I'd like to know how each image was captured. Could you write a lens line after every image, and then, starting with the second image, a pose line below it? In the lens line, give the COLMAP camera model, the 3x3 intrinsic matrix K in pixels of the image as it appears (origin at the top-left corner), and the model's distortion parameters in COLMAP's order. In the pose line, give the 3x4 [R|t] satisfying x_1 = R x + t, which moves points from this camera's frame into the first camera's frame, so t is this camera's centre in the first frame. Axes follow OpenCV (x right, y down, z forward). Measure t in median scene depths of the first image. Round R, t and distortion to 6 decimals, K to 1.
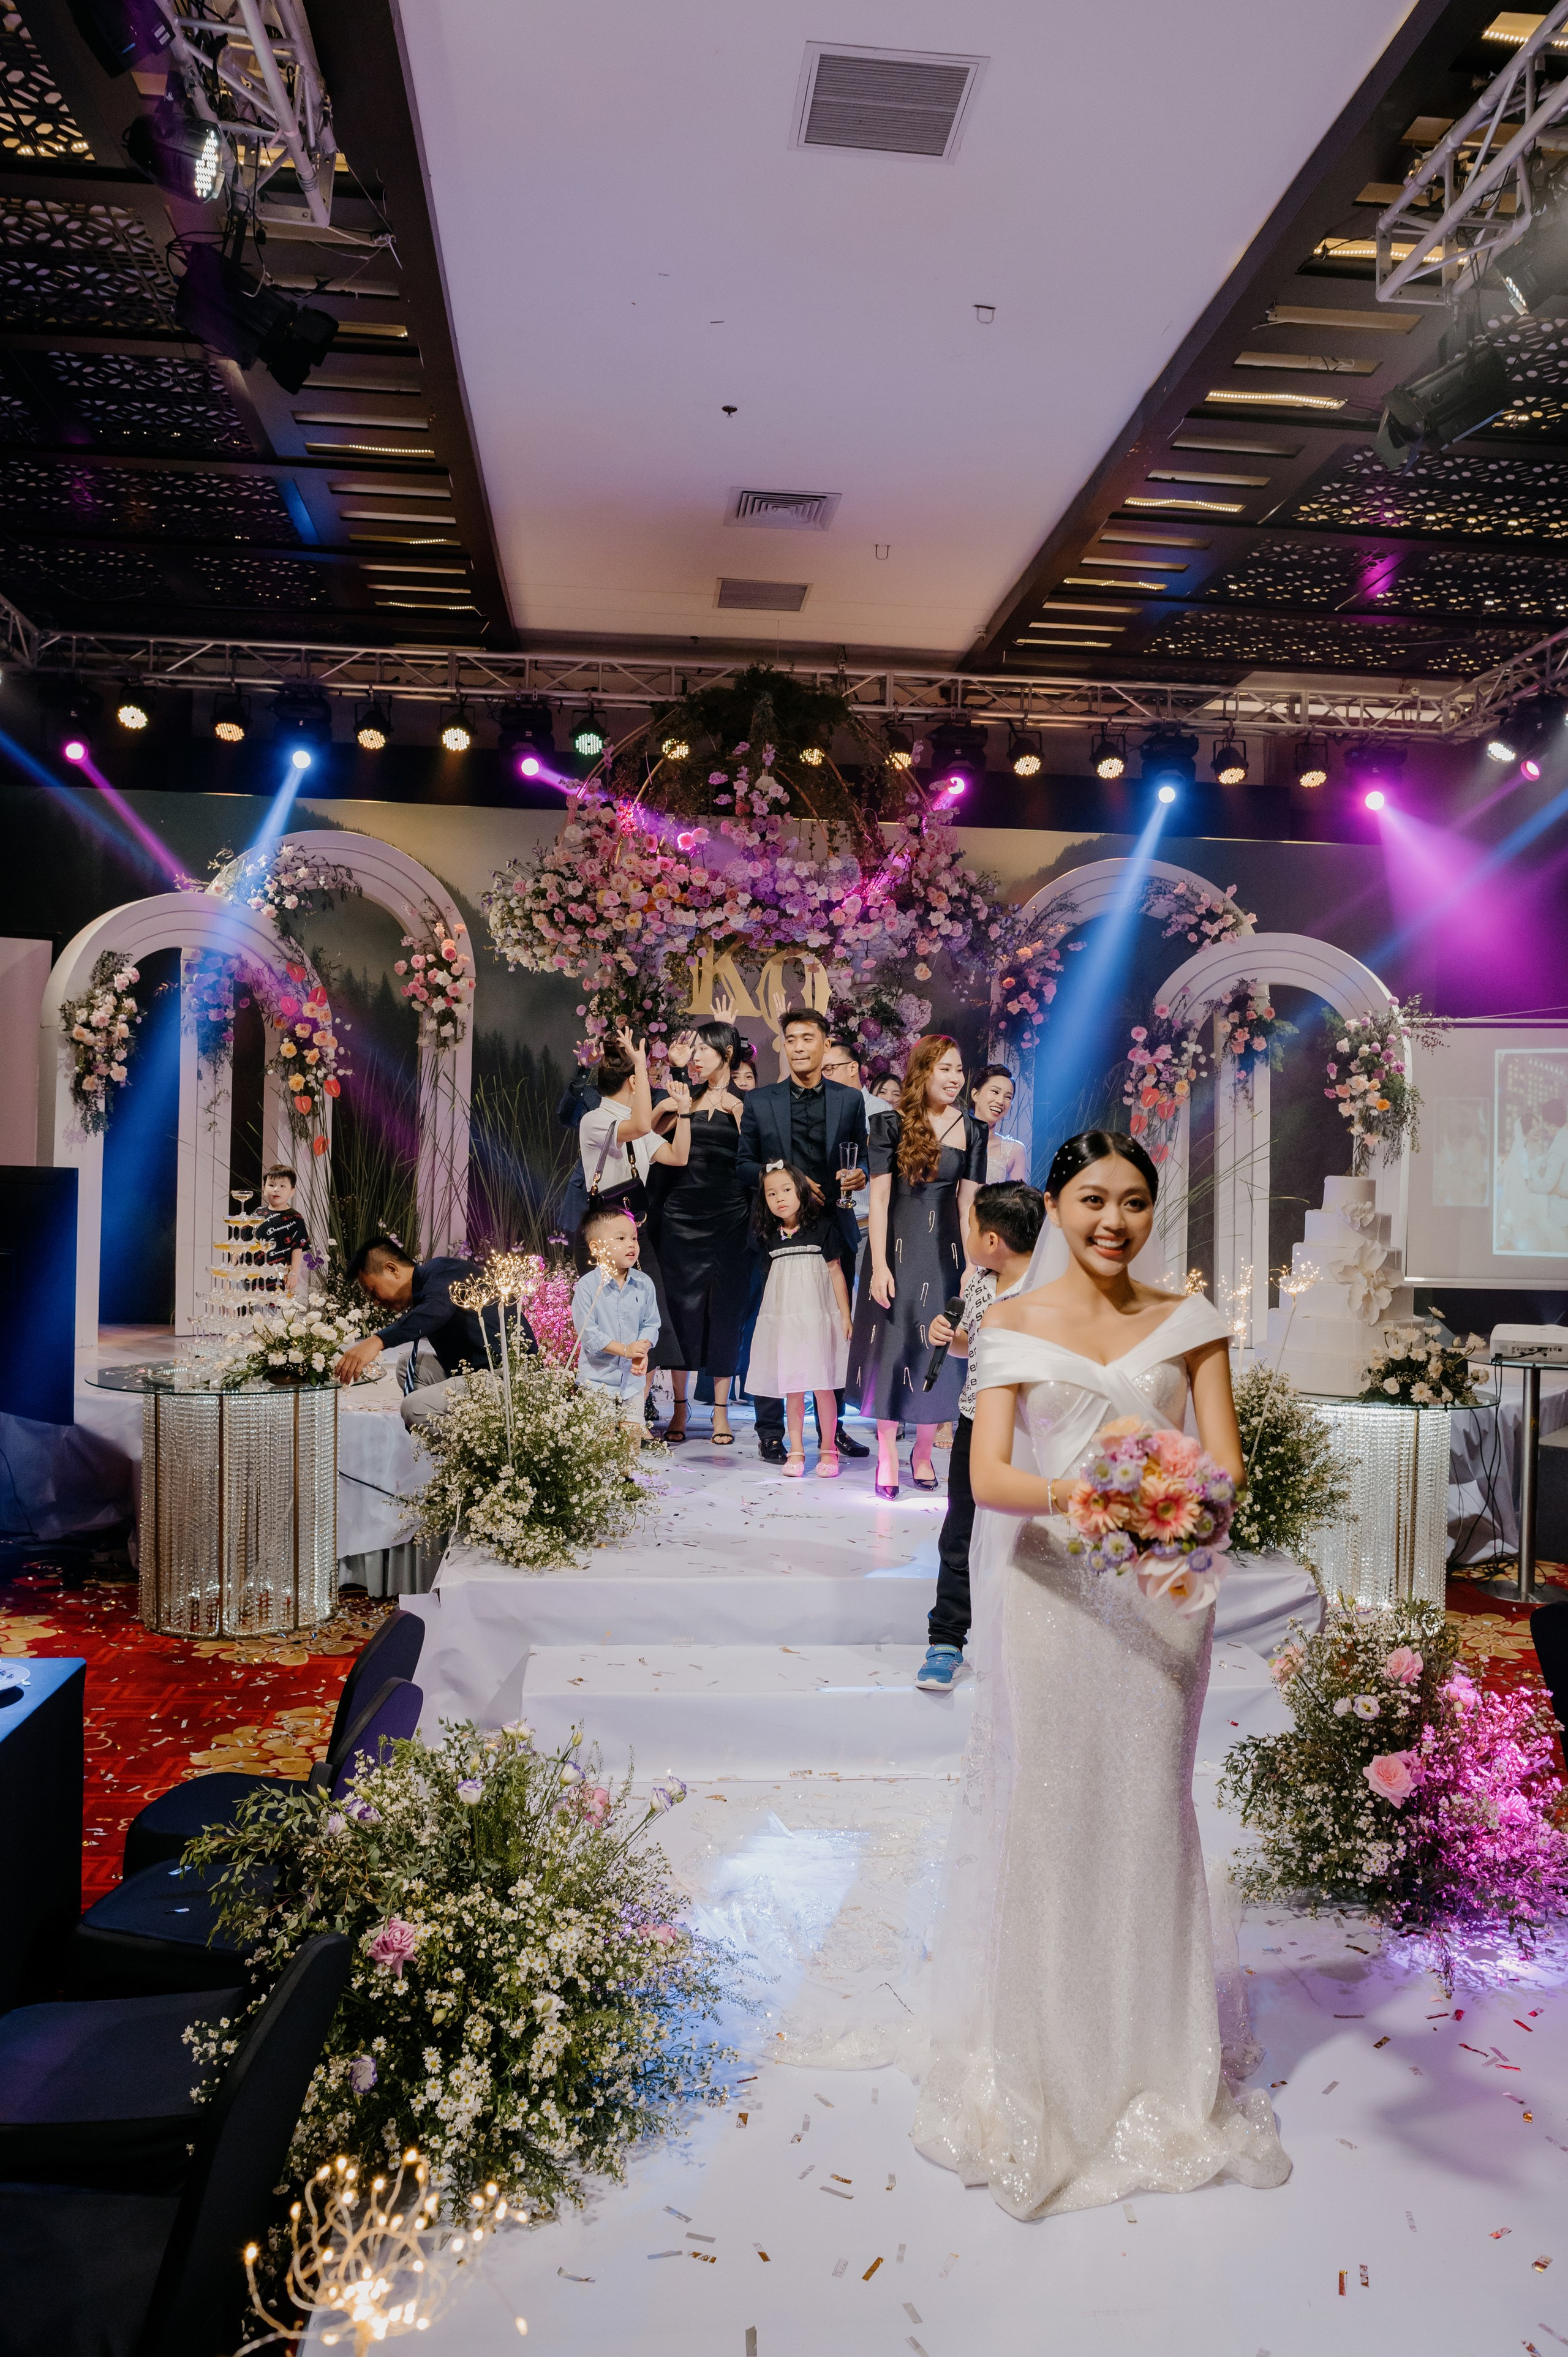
lens RADIAL K [[1704.7, 0, 788.0], [0, 1704.7, 1185.3], [0, 0, 1]] dist [-0.049879, 0.036264]
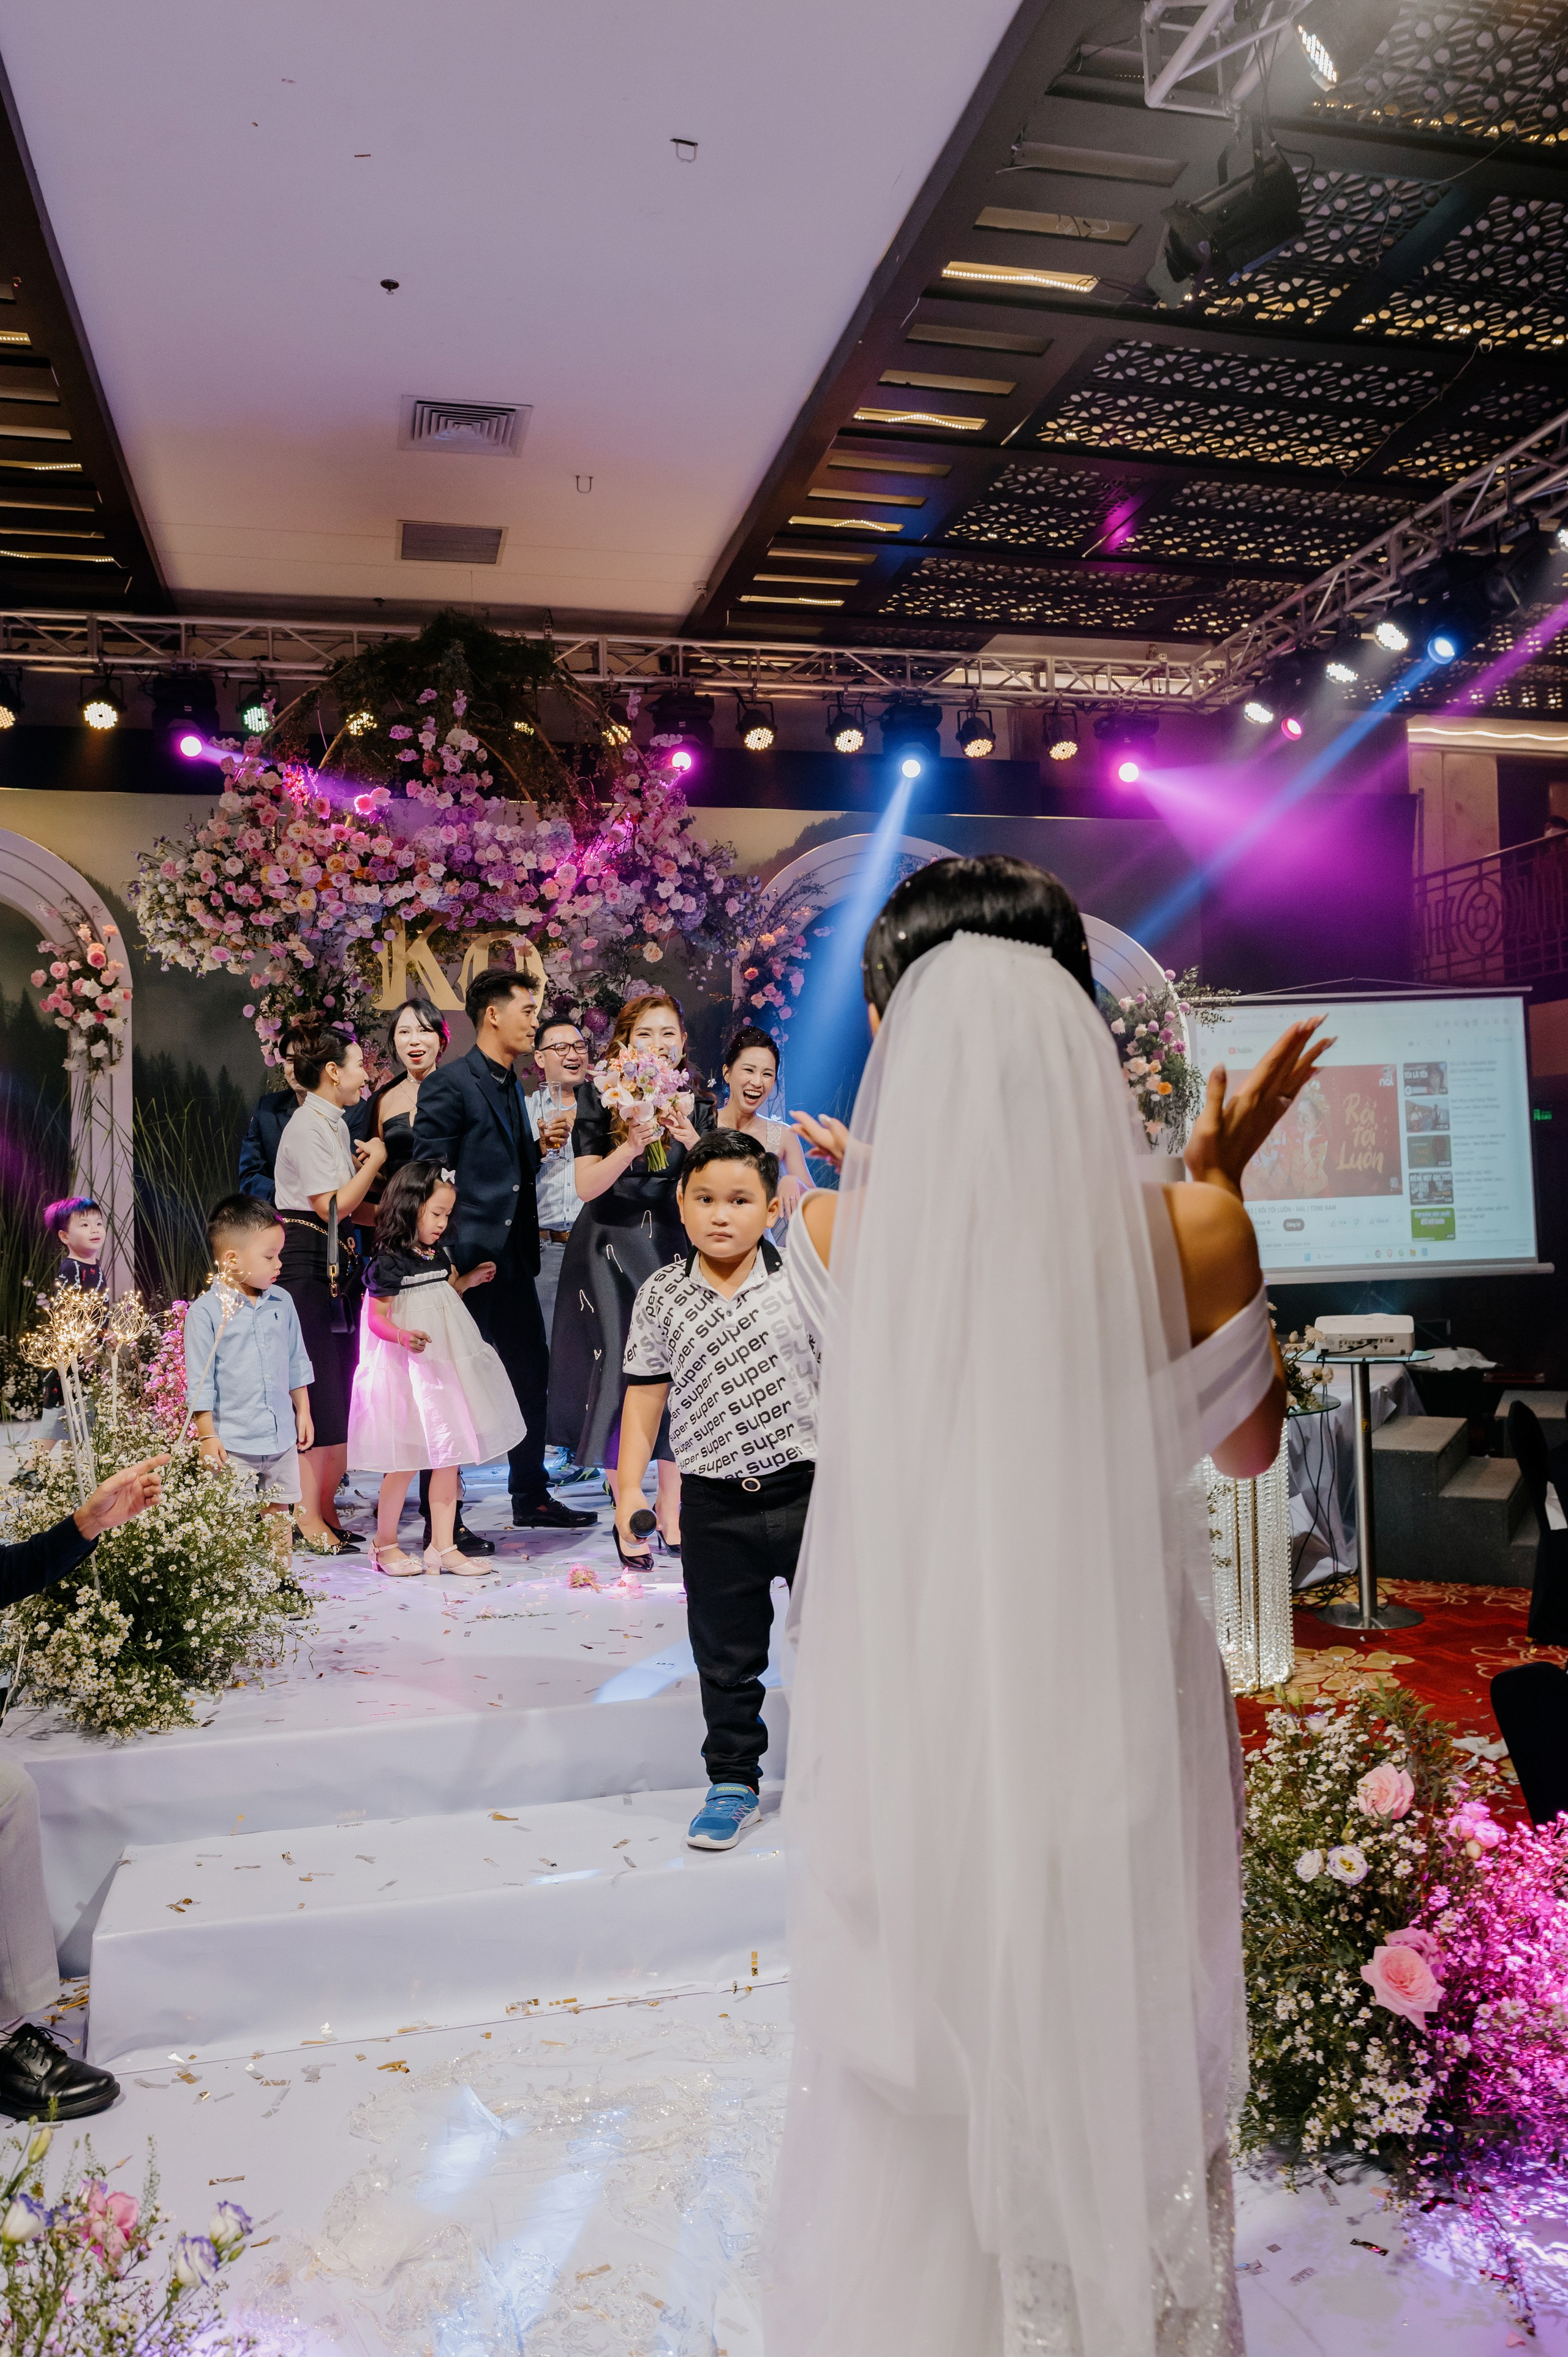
lens RADIAL K [[1704.7, 0, 790.3], [0, 1704.7, 1184.3], [0, 0, 1]] dist [-0.049879, 0.036264]
pose [[0.987719, -0.049819, 0.148087, 0.014298], [0.053737, 0.998300, -0.022568, 0.015939], [-0.146711, 0.030249, 0.988717, 0.138351]]
